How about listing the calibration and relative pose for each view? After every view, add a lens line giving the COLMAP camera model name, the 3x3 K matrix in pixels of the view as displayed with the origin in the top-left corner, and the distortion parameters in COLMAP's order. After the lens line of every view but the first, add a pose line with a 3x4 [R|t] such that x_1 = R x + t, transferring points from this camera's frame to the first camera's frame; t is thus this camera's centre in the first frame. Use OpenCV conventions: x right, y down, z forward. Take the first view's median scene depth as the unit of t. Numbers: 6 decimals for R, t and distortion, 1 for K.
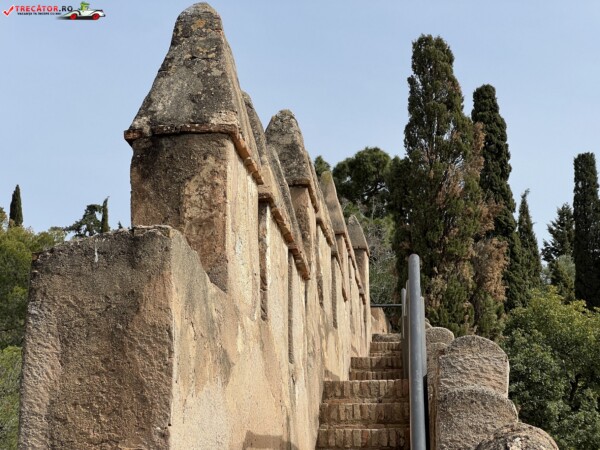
lens RADIAL K [[1304.7, 0, 303.5], [0, 1304.7, 190.0], [0, 0, 1]] dist [0.118073, 0.000000]
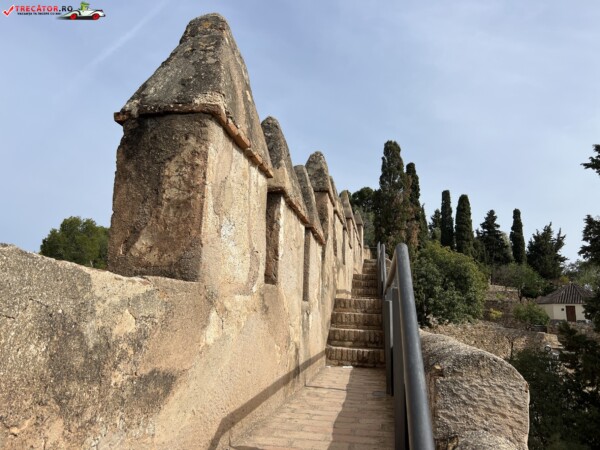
lens RADIAL K [[439.7, 0, 300.0], [0, 439.7, 222.2], [0, 0, 1]] dist [0.061156, -0.020622]
pose [[0.995017, 0.024634, -0.096613, 0.035106], [-0.020257, 0.998735, 0.046026, 0.017541], [0.097624, -0.043839, 0.994257, 0.558953]]
